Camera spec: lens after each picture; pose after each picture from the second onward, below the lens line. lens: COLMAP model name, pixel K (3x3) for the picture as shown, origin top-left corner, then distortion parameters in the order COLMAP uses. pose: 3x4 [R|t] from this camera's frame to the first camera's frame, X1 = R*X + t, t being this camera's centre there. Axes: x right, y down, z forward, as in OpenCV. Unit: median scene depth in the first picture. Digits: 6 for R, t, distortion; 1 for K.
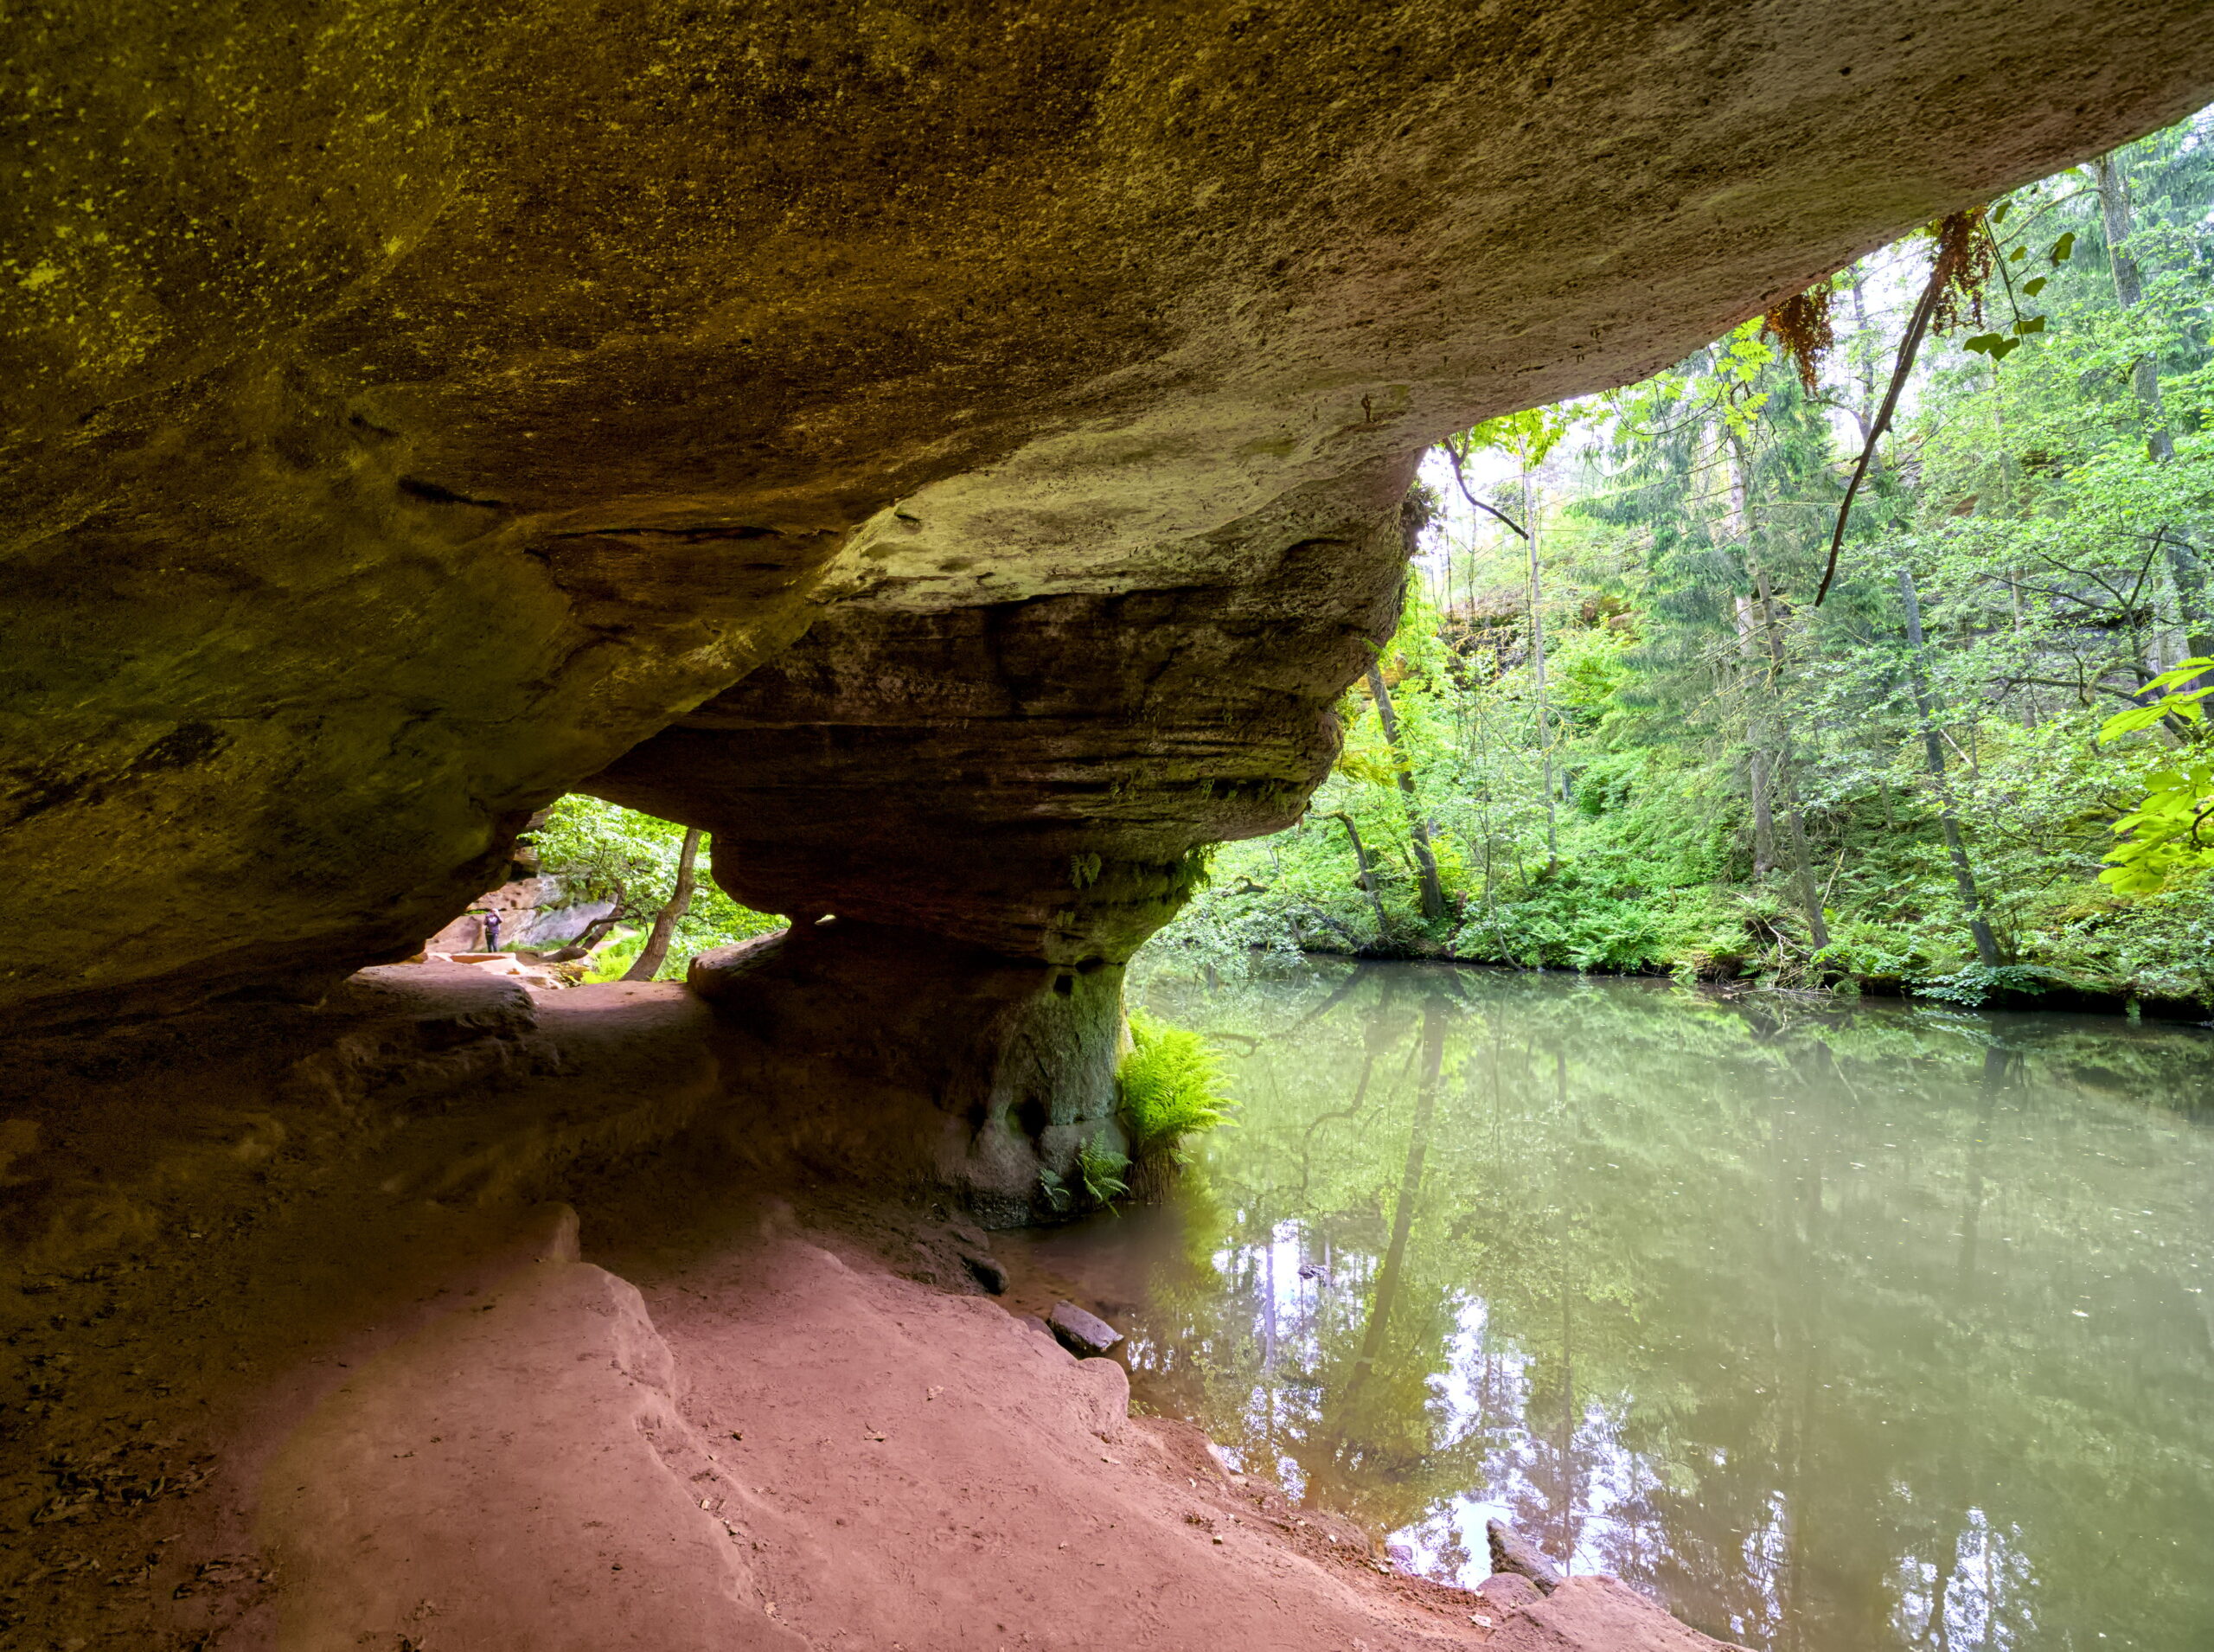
lens RADIAL K [[1031.9, 0, 1113.3], [0, 1031.9, 872.3], [0, 0, 1]] dist [-0.019697, -0.001625]
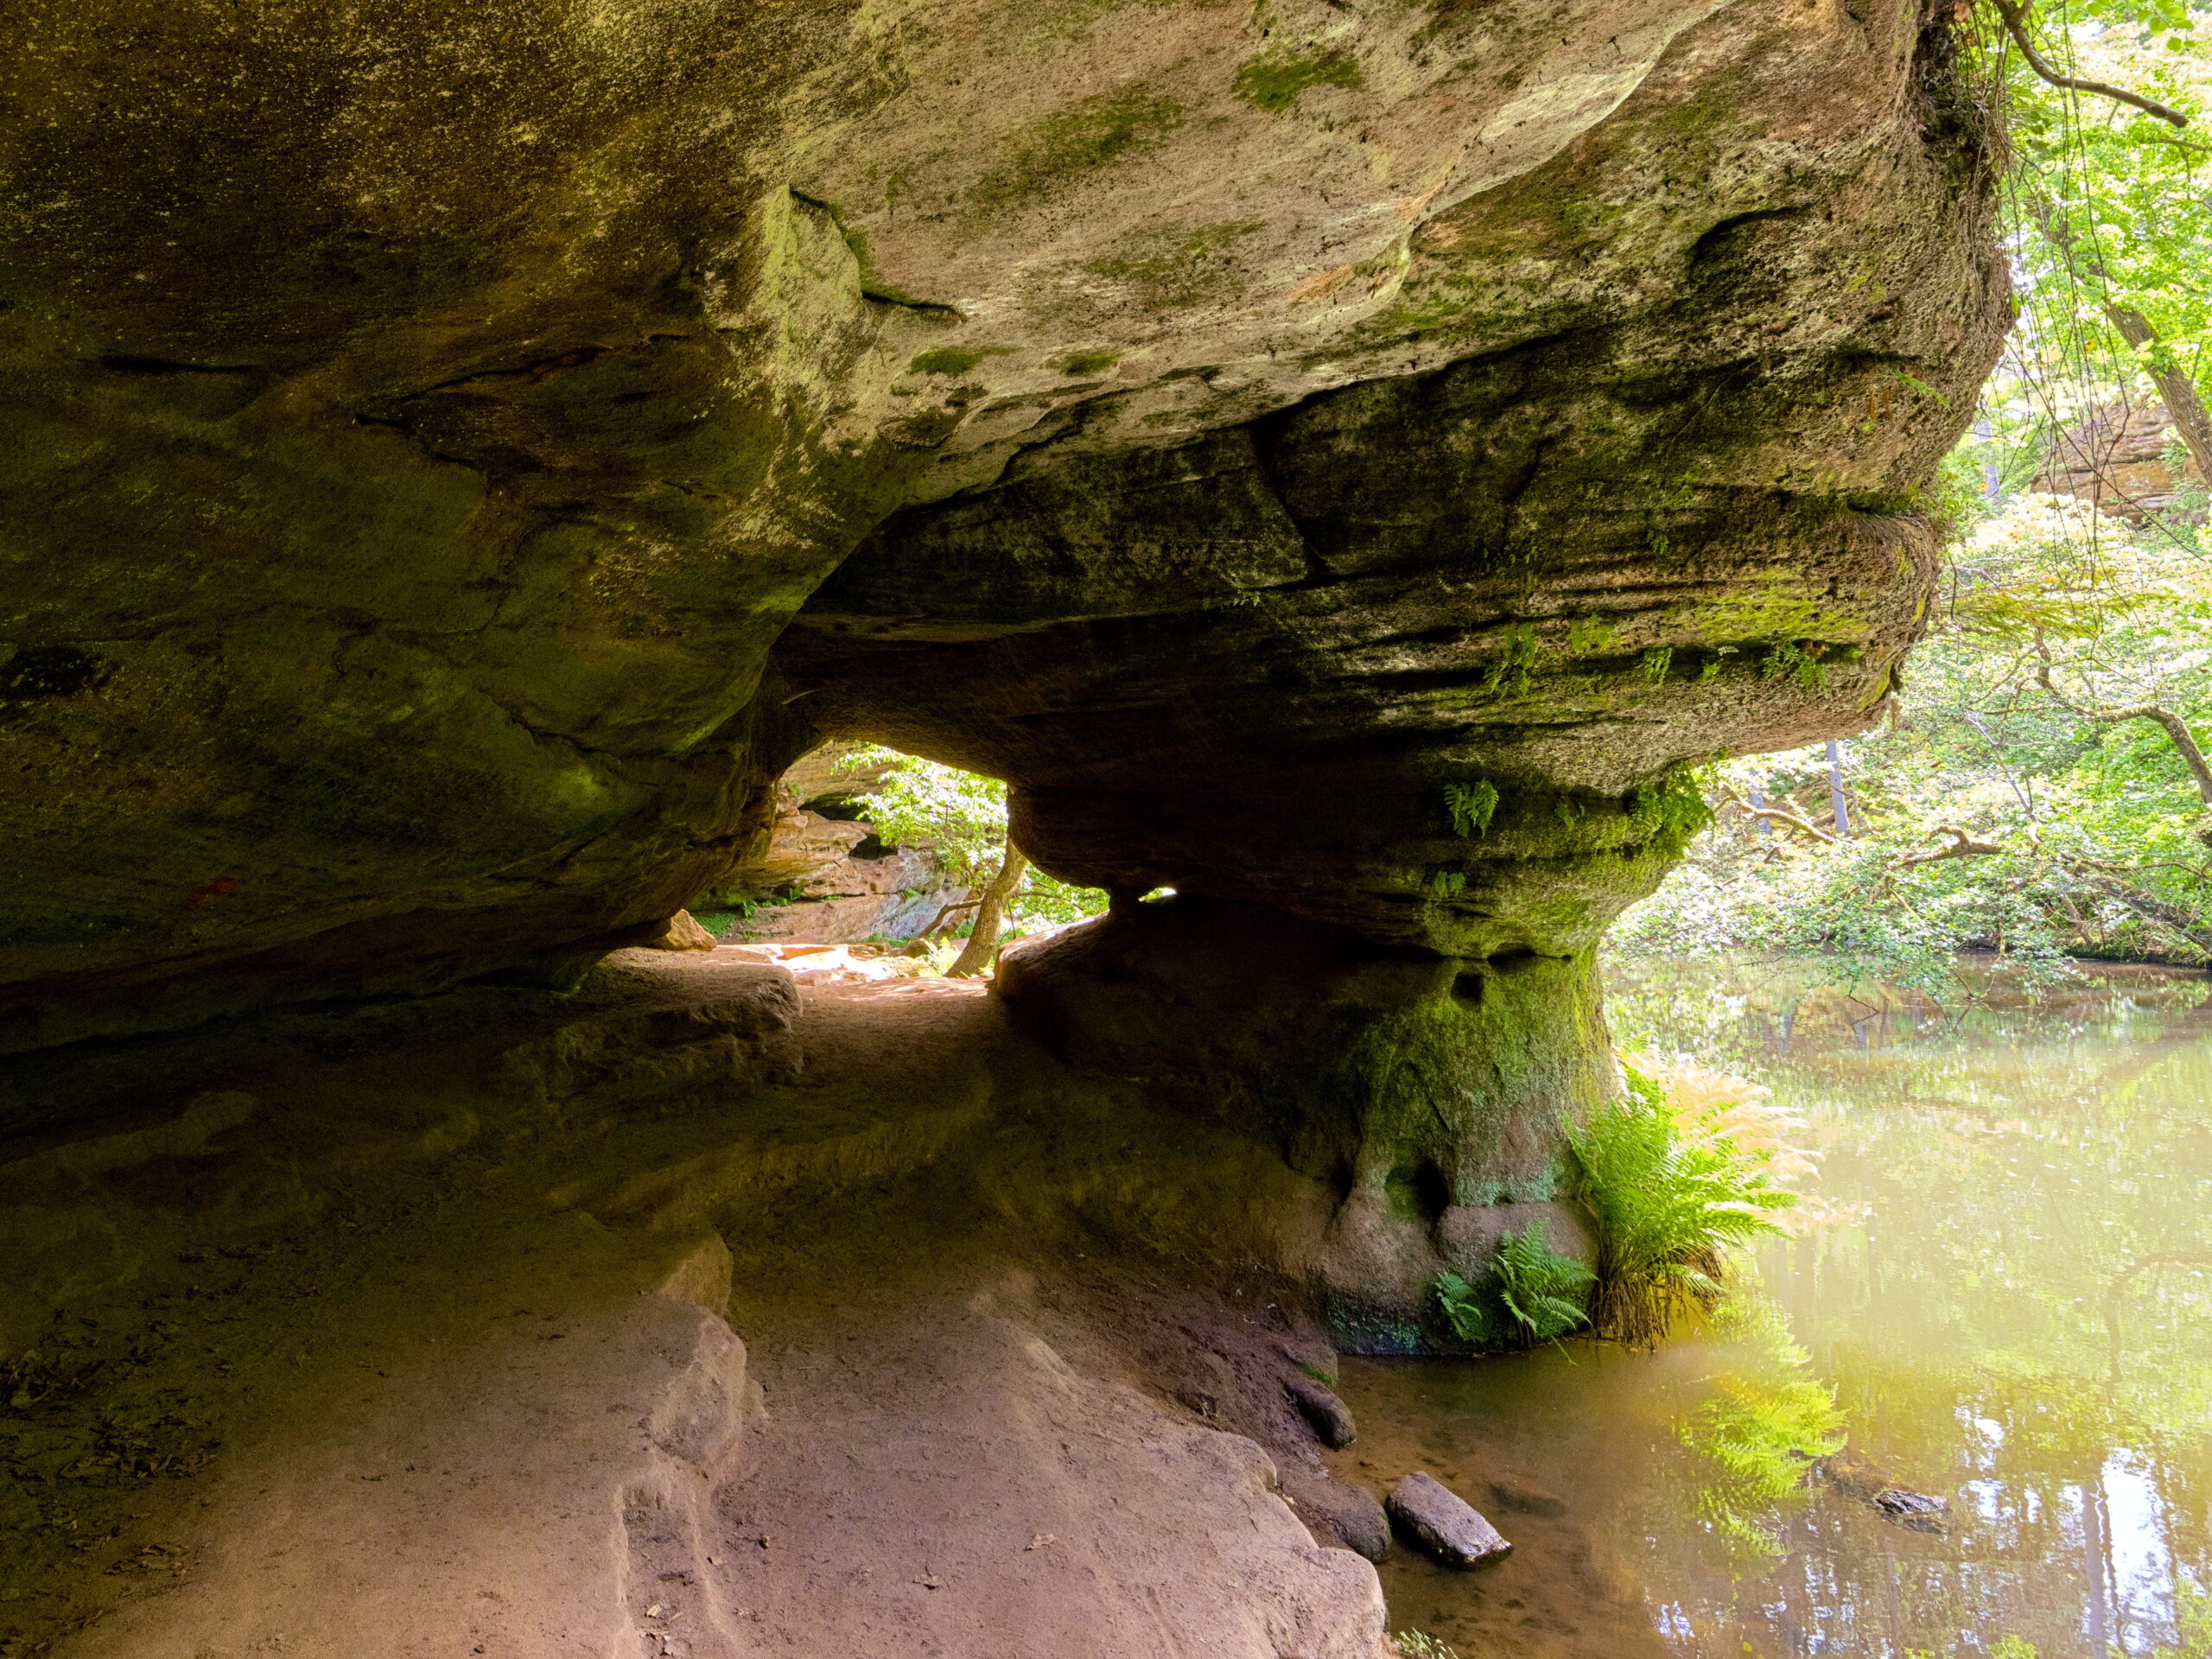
lens RADIAL K [[1485.5, 0, 1105.6], [0, 1485.5, 825.6], [0, 0, 1]] dist [-0.013412, -0.004801]
pose [[0.882366, -0.034525, -0.469296, 0.221458], [0.024781, 0.999330, -0.026926, 0.030403], [0.469911, 0.012129, 0.882631, 0.079919]]
